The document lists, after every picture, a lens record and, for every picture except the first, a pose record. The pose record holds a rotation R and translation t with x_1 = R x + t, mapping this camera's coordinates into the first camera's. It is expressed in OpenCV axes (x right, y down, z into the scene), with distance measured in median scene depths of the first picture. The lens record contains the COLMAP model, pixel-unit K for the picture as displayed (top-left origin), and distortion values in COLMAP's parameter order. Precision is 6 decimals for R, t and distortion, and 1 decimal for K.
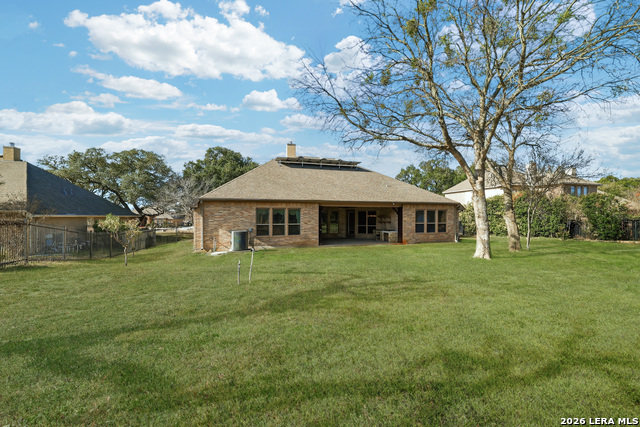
lens RADIAL K [[274.3, 0, 323.8], [0, 274.3, 215.0], [0, 0, 1]] dist [0.001784, 0.000201]
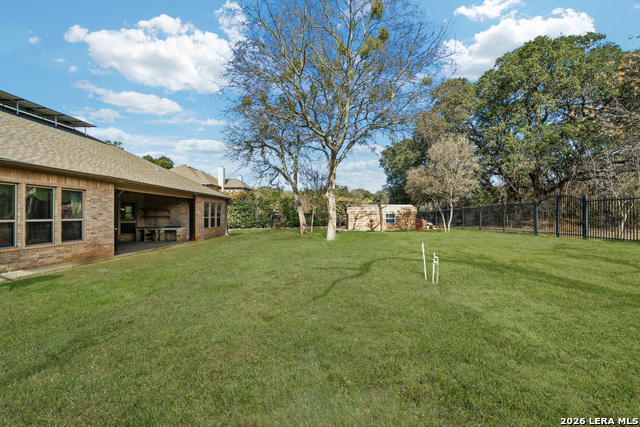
lens RADIAL K [[274.3, 0, 320.2], [0, 274.3, 214.8], [0, 0, 1]] dist [0.001784, 0.000201]
pose [[0.302640, 0.002106, 0.953103, -0.451665], [-0.007295, 0.999973, 0.000107, 0.020432], [-0.953077, -0.006985, 0.302647, 0.400706]]
